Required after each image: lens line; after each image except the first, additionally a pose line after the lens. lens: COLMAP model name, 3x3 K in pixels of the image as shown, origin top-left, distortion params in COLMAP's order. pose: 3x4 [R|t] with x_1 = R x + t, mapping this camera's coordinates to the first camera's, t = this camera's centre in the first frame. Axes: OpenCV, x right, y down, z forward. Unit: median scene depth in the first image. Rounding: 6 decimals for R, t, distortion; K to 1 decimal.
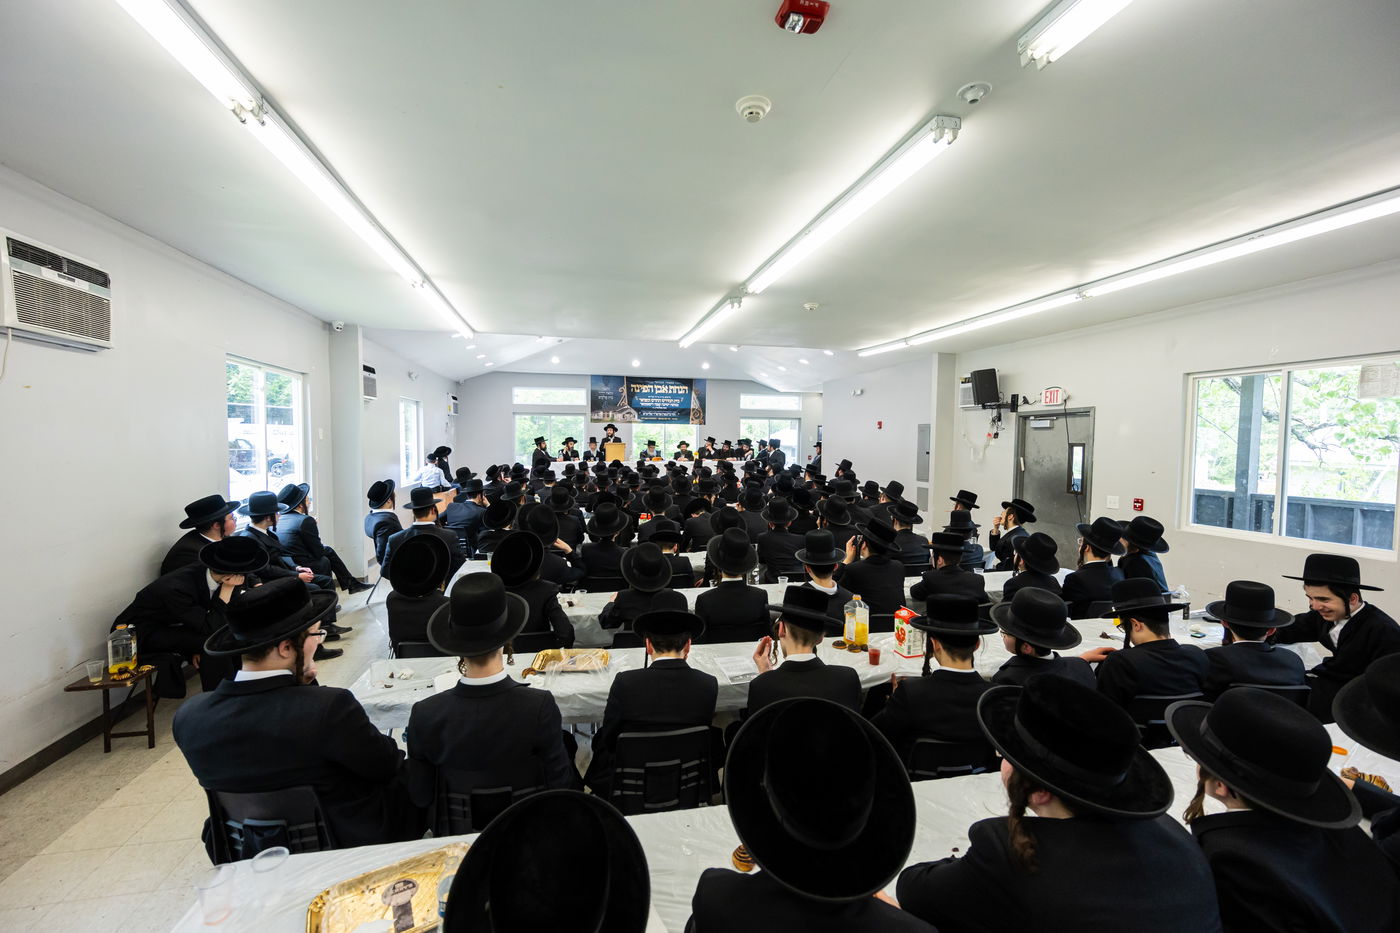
lens RADIAL K [[559.1, 0, 700.0], [0, 559.1, 466.5], [0, 0, 1]] dist [-0.001018, 0.000016]
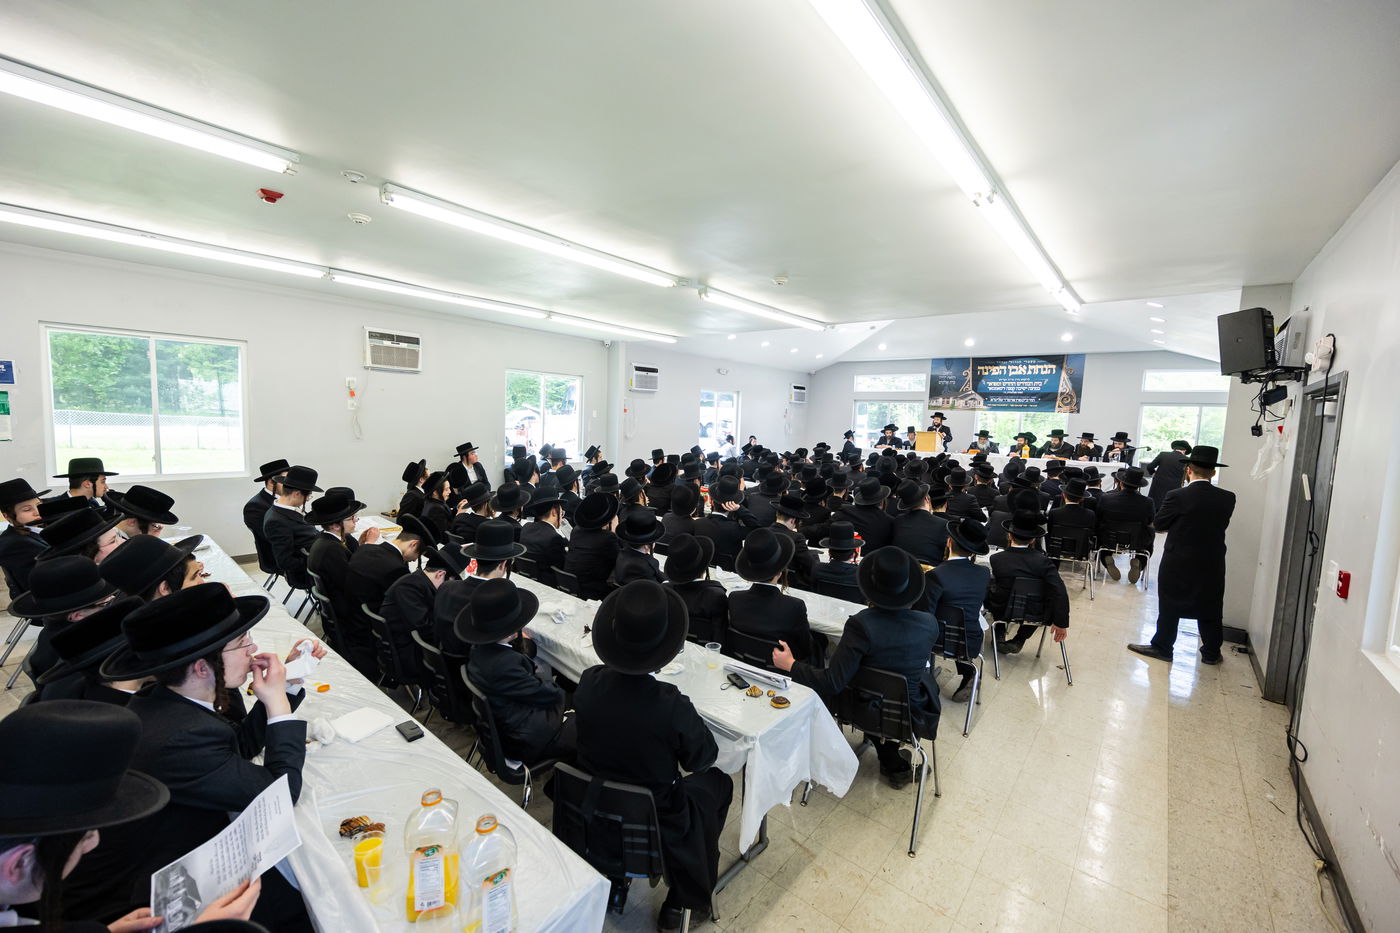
lens RADIAL K [[559.1, 0, 700.0], [0, 559.1, 466.5], [0, 0, 1]] dist [-0.001018, 0.000016]
pose [[0.605417, 0.083348, -0.791532, 0.334393], [-0.068839, 0.996258, 0.052253, -0.006010], [0.792926, 0.022853, 0.608889, 0.125621]]
